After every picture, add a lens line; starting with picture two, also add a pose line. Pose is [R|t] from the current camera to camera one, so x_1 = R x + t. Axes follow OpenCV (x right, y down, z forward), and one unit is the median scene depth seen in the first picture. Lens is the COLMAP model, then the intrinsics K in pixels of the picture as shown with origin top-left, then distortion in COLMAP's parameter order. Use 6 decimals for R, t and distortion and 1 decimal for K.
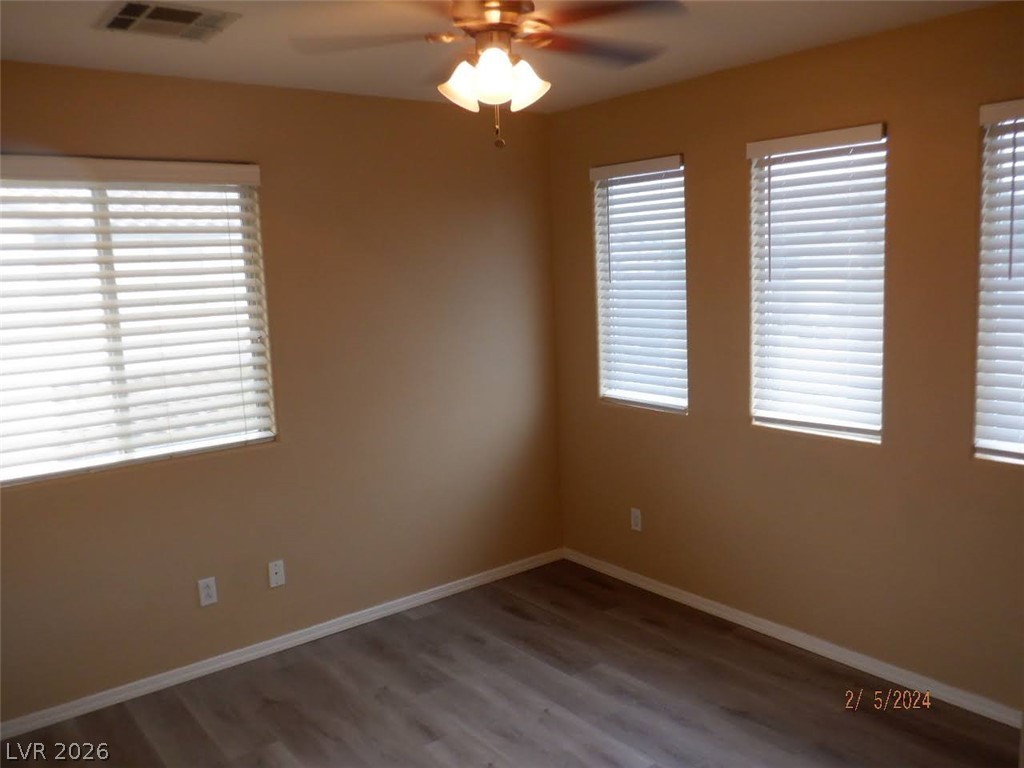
lens RADIAL K [[846.3, 0, 505.5], [0, 846.3, 378.2], [0, 0, 1]] dist [-0.000076, 0.000181]
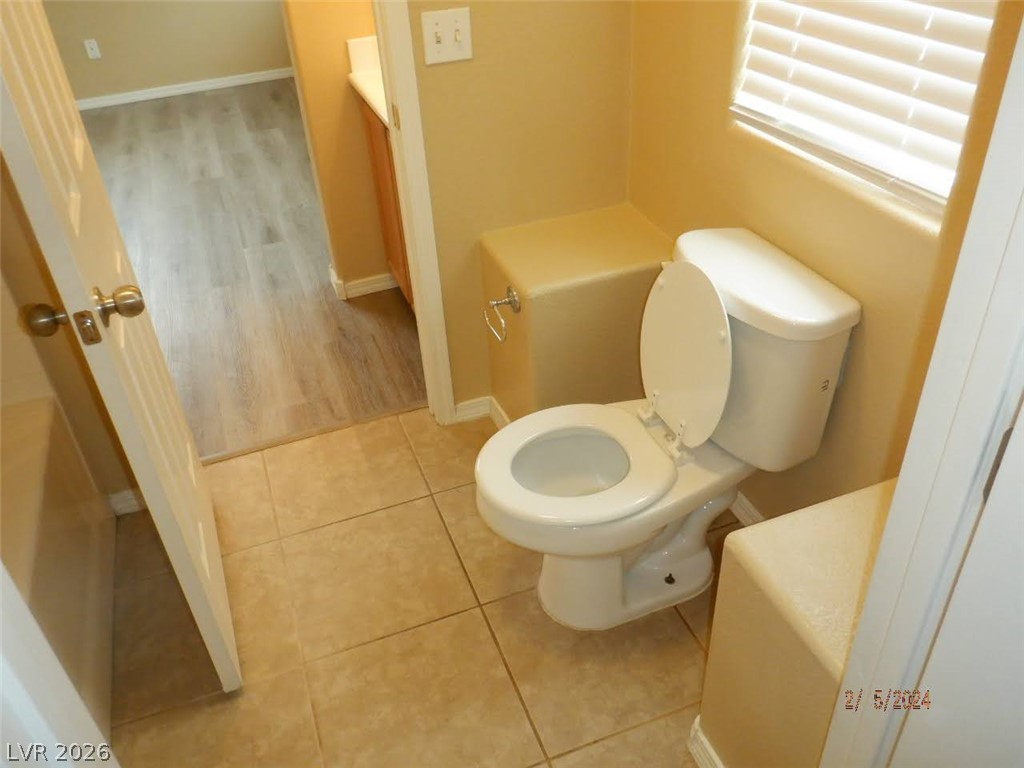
lens RADIAL K [[846.3, 0, 505.5], [0, 846.3, 378.2], [0, 0, 1]] dist [-0.000076, 0.000181]
pose [[0.949977, 0.162975, -0.266427, 0.941673], [-0.014930, 0.875778, 0.482484, 0.020855], [0.311964, -0.454371, 0.834402, -0.244370]]
